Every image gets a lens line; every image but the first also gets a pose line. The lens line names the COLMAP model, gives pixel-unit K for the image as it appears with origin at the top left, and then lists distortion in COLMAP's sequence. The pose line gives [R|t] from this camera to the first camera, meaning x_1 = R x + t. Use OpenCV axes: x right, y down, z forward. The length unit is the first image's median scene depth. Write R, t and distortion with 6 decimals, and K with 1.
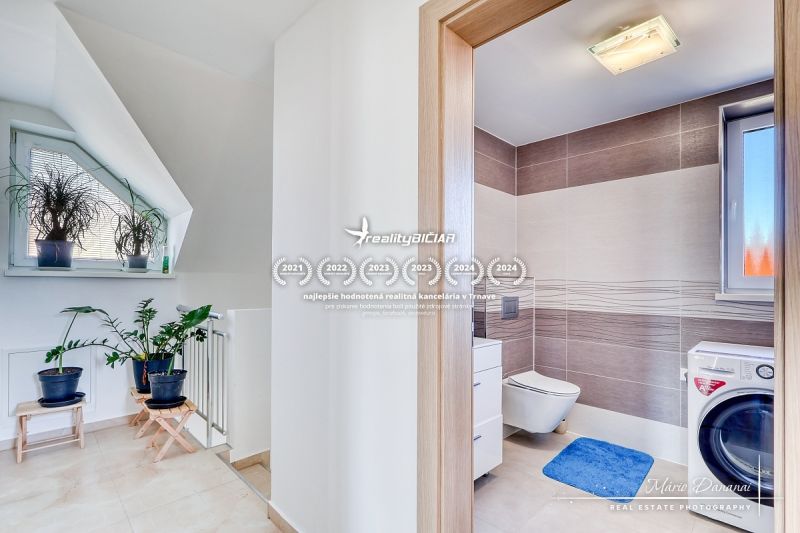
lens RADIAL K [[372.9, 0, 399.5], [0, 372.9, 279.3], [0, 0, 1]] dist [-0.000878, 0.000446]
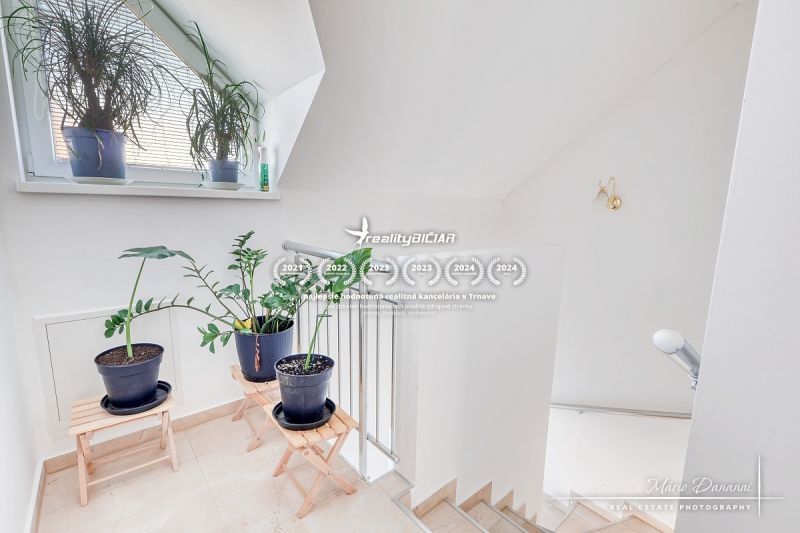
lens RADIAL K [[372.9, 0, 402.4], [0, 372.9, 264.7], [0, 0, 1]] dist [-0.000878, 0.000446]
pose [[0.997028, 0.021109, -0.074089, -0.402217], [-0.008638, 0.986296, 0.164757, 0.000875], [0.076552, -0.163627, 0.983548, 0.435008]]
